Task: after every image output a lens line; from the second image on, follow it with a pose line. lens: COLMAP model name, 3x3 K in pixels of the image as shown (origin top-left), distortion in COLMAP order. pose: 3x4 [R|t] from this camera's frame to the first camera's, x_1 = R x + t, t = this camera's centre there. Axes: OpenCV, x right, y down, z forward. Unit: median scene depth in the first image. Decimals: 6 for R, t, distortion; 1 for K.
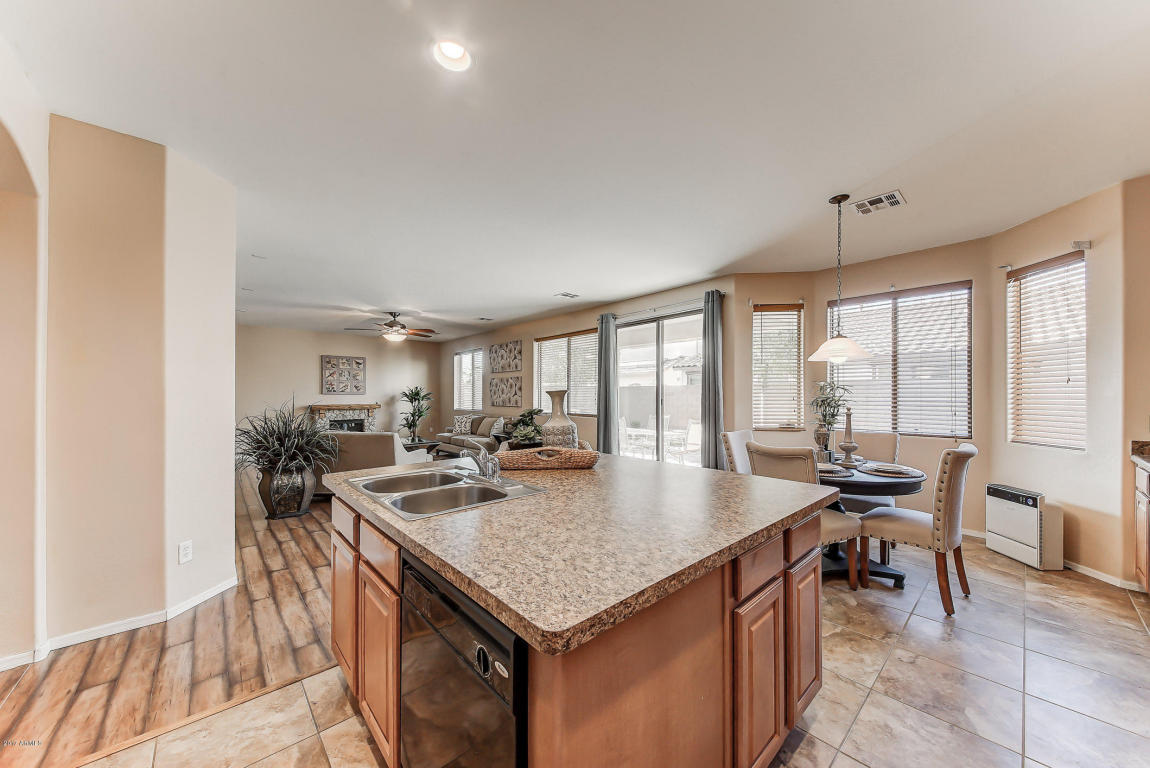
lens RADIAL K [[396.1, 0, 553.8], [0, 396.1, 390.4], [0, 0, 1]] dist [0.006576, -0.002388]
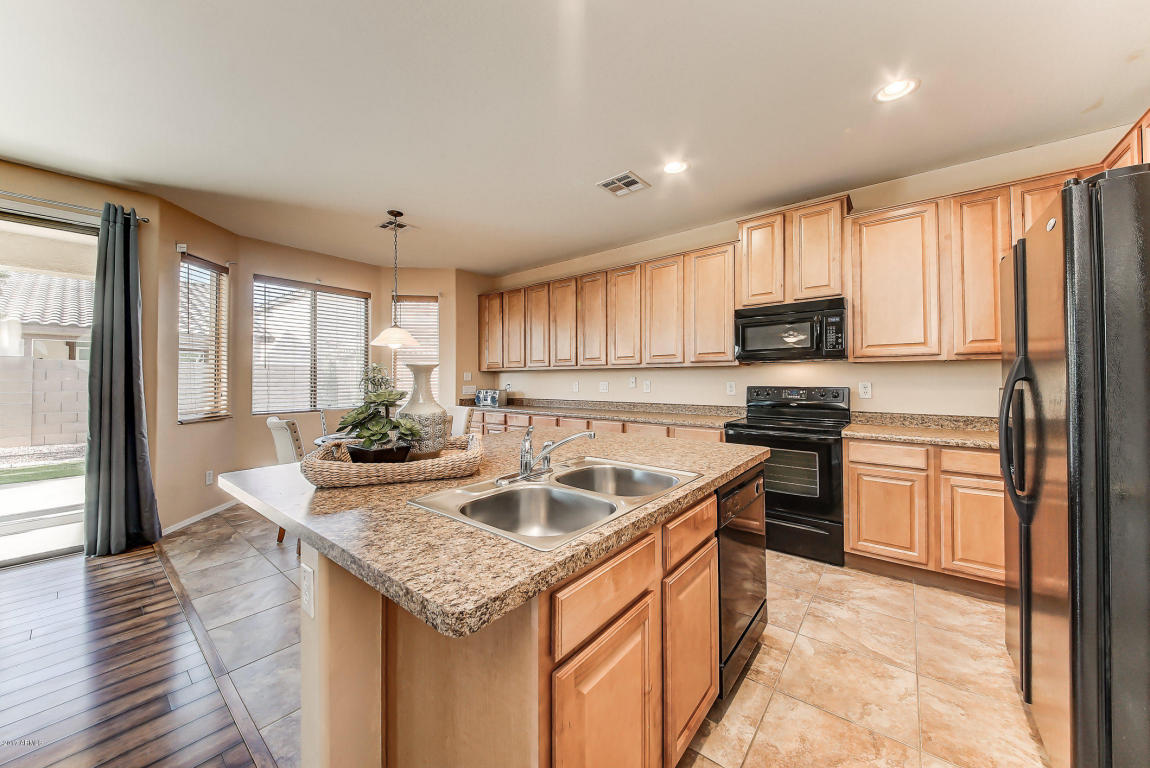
lens RADIAL K [[396.1, 0, 609.7], [0, 396.1, 374.5], [0, 0, 1]] dist [0.006576, -0.002388]
pose [[-0.224535, 0.015986, 0.974335, -0.230074], [-0.012227, 0.999740, -0.019221, 0.010938], [-0.974389, -0.016229, -0.224281, 0.223776]]
